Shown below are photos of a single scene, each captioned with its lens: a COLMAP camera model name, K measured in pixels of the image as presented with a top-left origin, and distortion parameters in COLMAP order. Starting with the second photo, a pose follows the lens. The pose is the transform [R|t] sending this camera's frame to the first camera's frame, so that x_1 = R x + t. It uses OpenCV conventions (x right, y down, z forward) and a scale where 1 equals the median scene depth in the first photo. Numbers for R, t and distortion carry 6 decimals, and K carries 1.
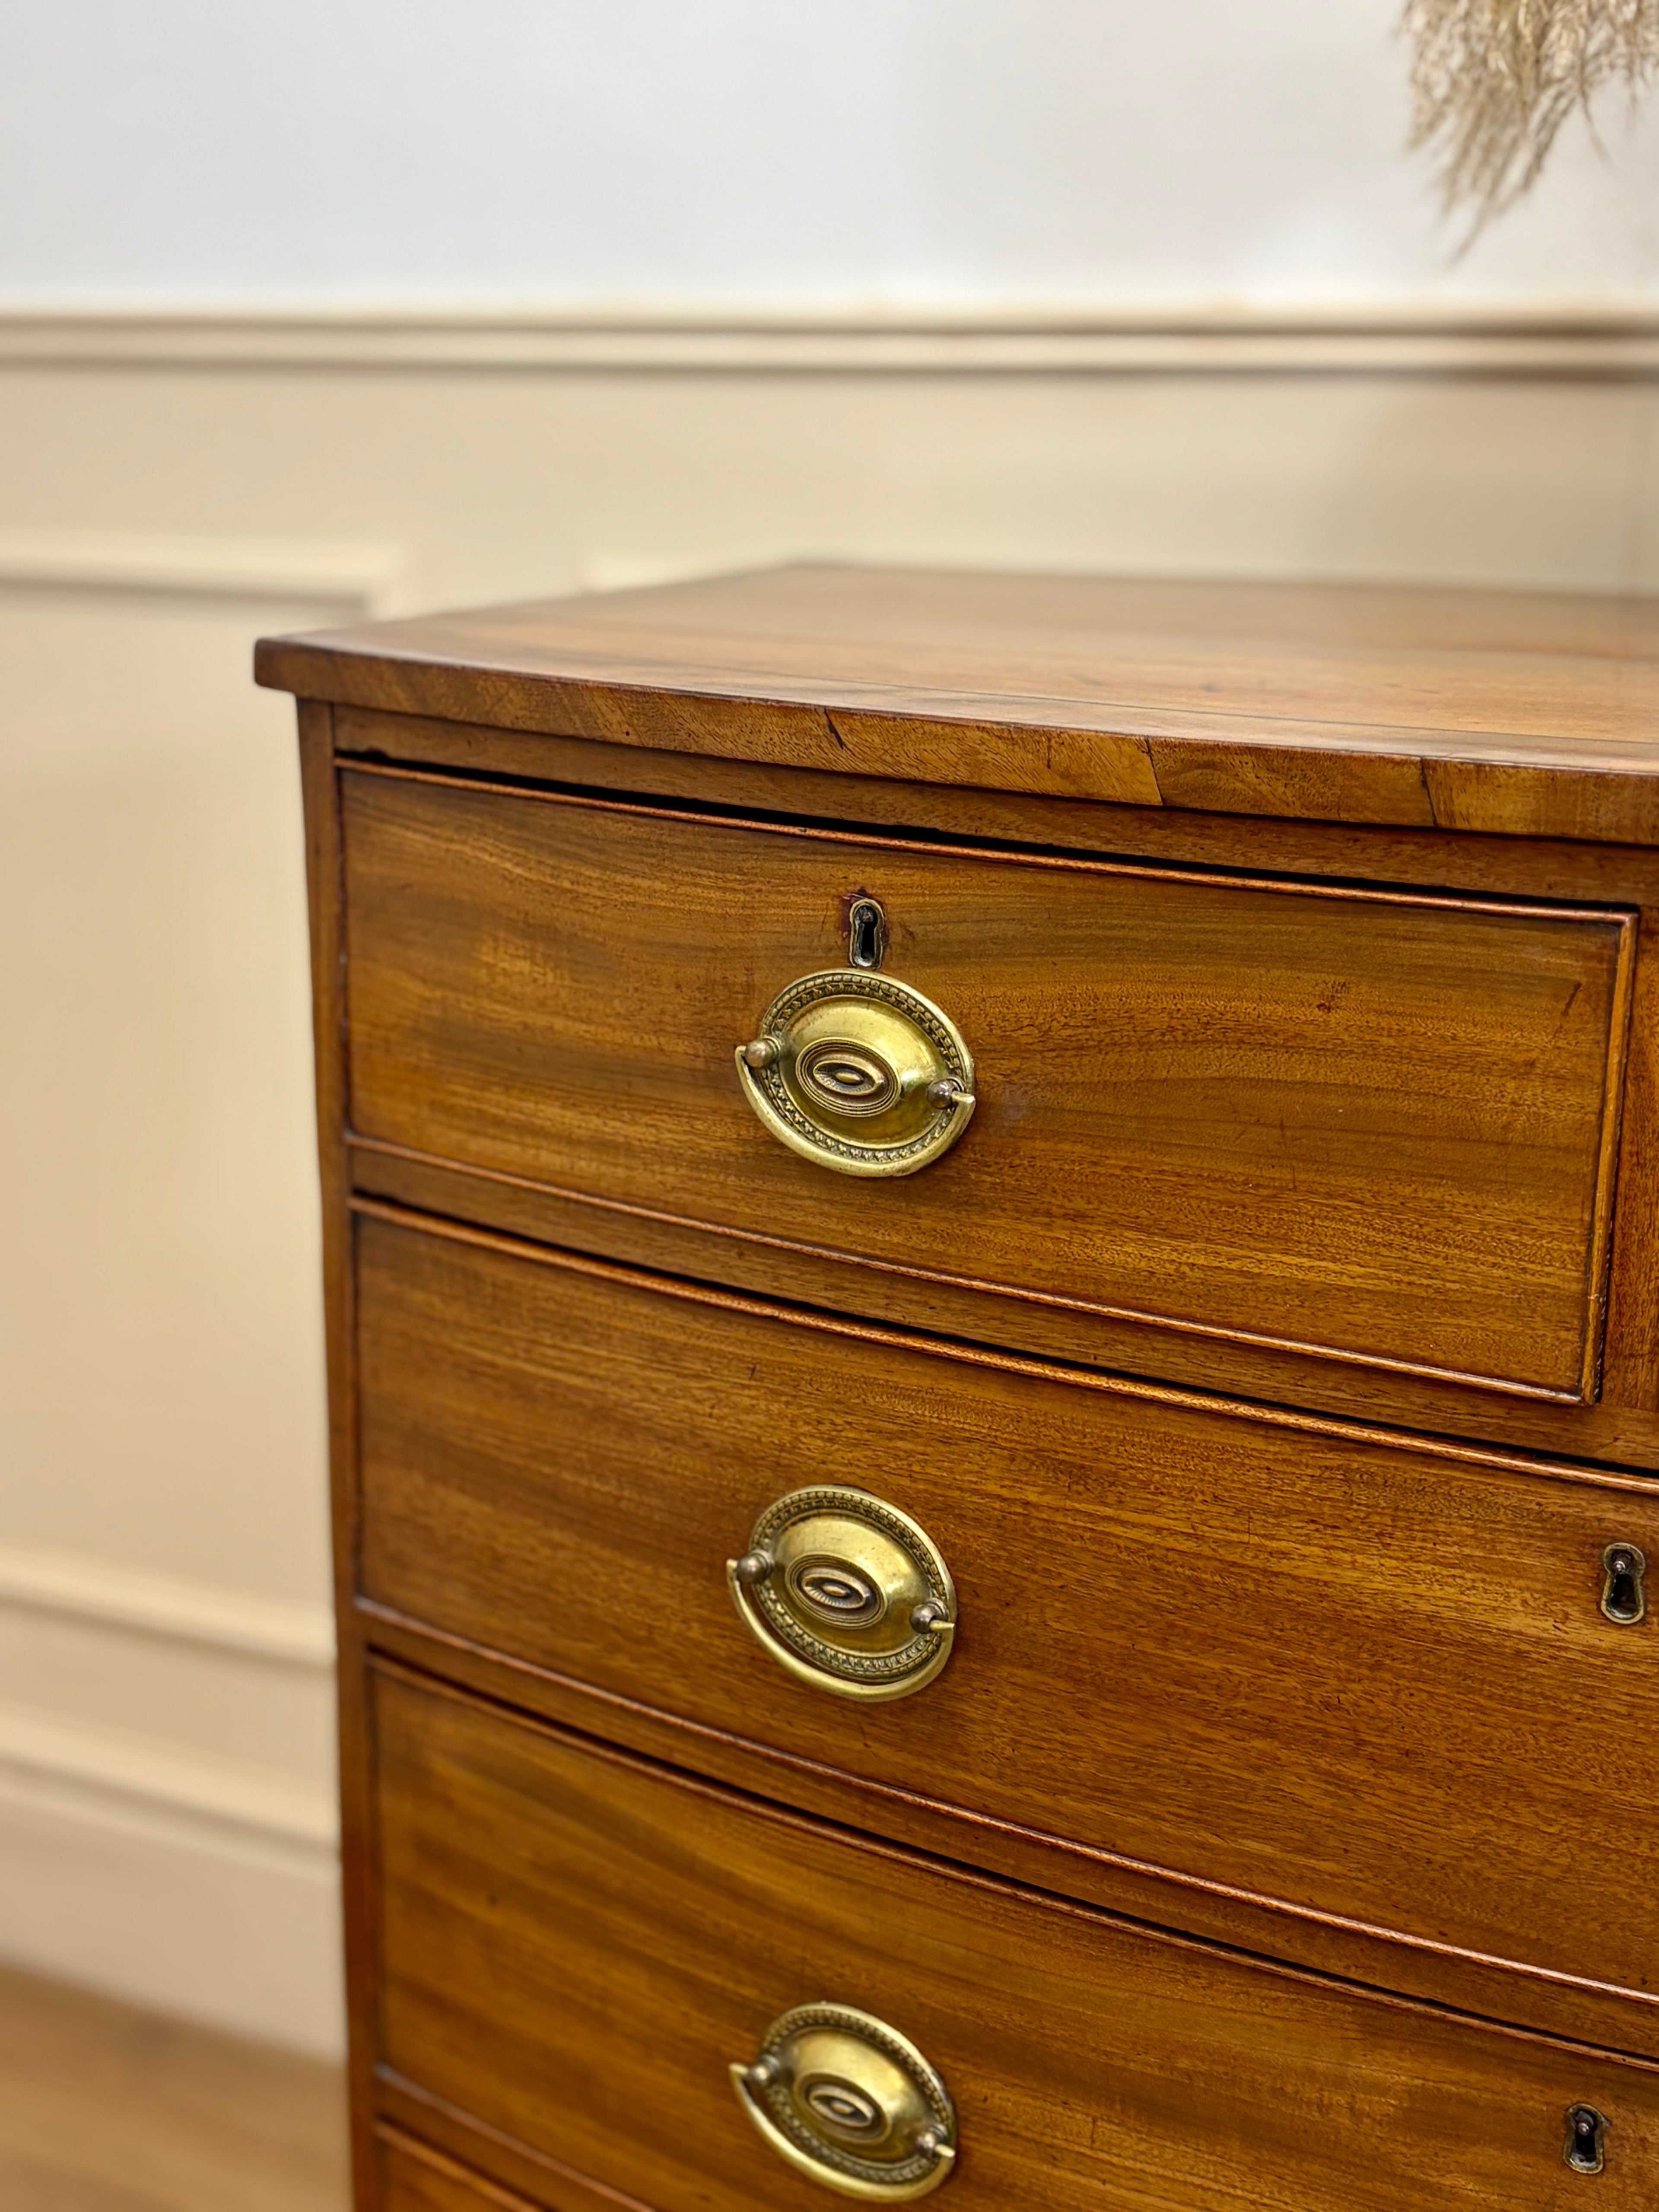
lens RADIAL K [[2996.7, 0, 798.6], [0, 2996.7, 1111.4], [0, 0, 1]] dist [0.080552, 0.000000]
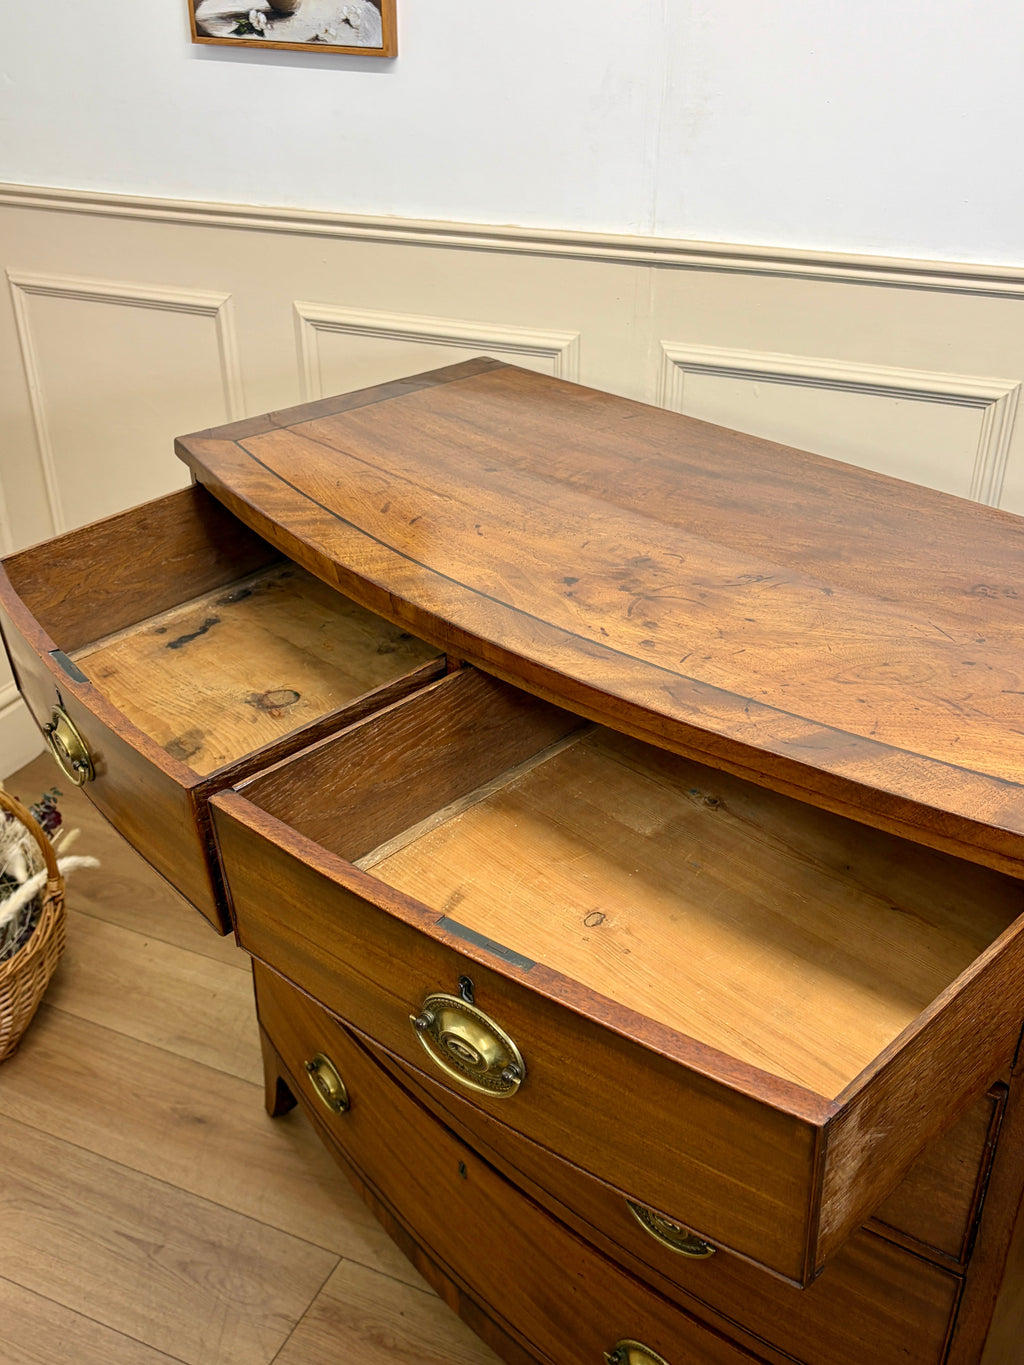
lens RADIAL K [[1317.7, 0, 505.4], [0, 1317.7, 700.0], [0, 0, 1]] dist [0.075892, 0.000000]
pose [[0.939890, 0.159067, -0.302166, 0.611737], [-0.075300, 0.959642, 0.270954, -0.316896], [0.333071, -0.231914, 0.913936, -0.152902]]
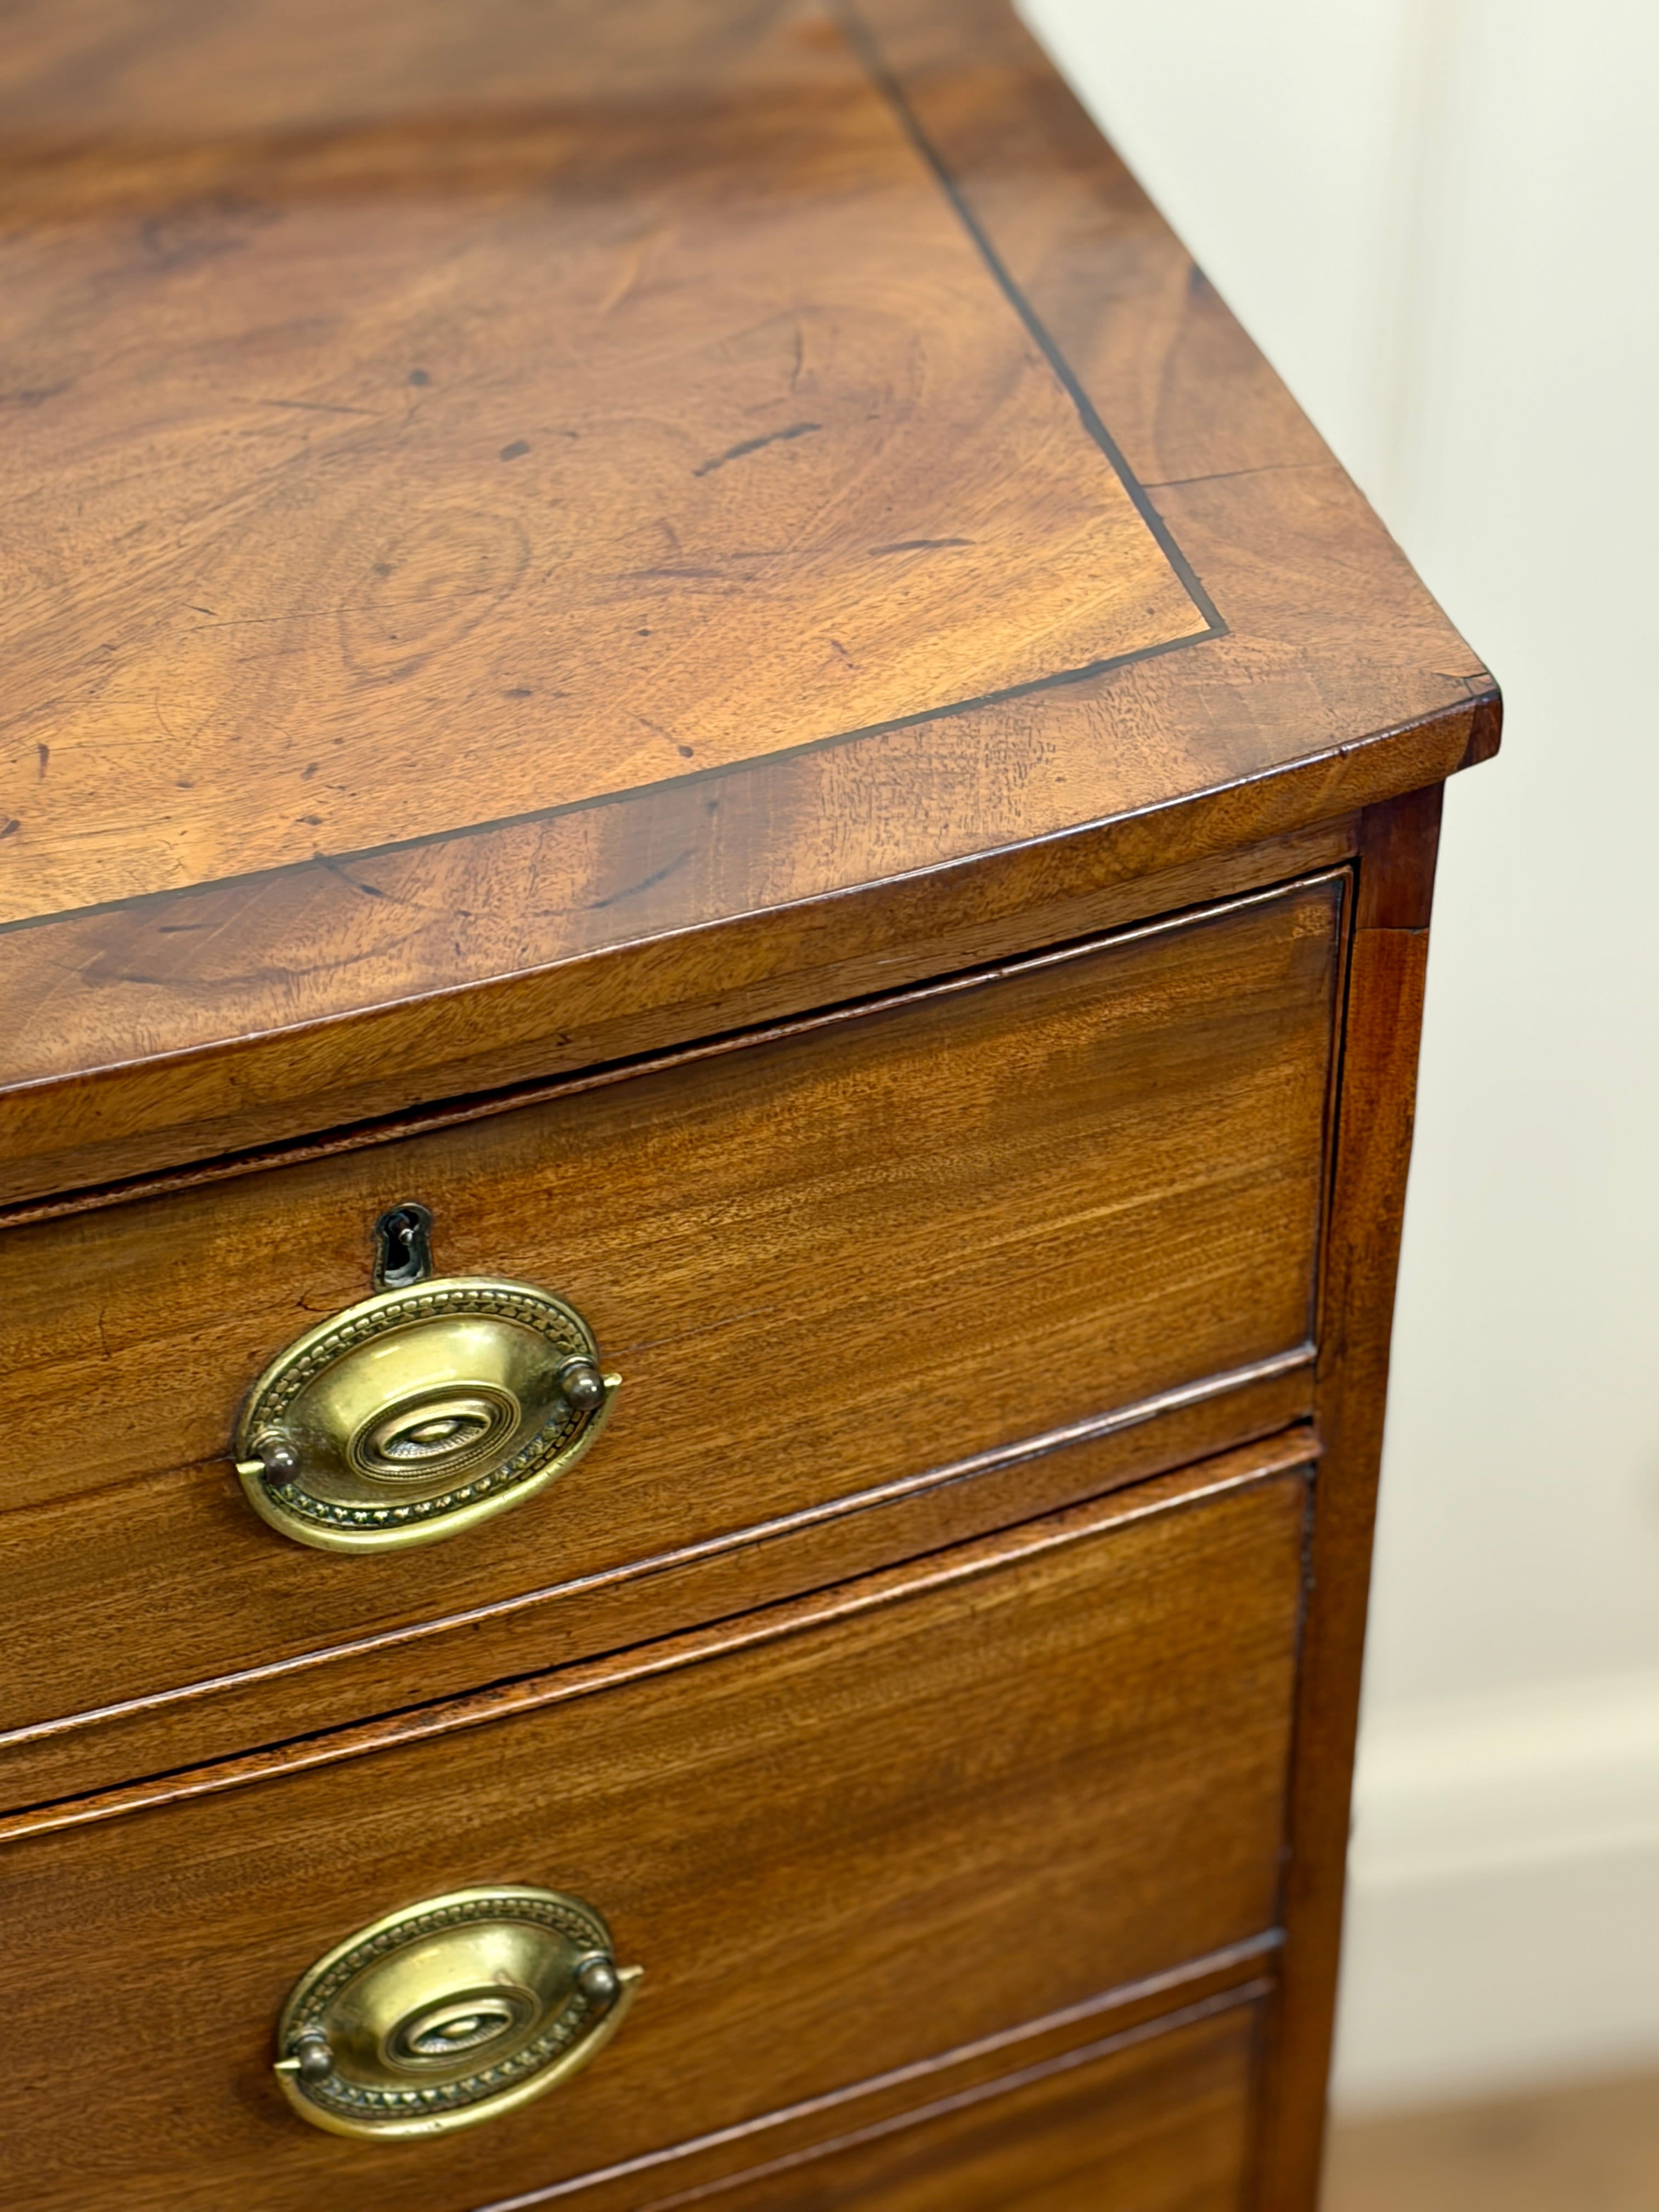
lens RADIAL K [[5236.2, 0, 812.8], [0, 5236.2, 1116.4], [0, 0, 1]] dist [0.186123, 0.000000]
pose [[0.742581, -0.396229, 0.539978, -0.047688], [0.159651, 0.887710, 0.431837, -0.488335], [-0.650449, -0.234466, 0.722455, -0.116156]]
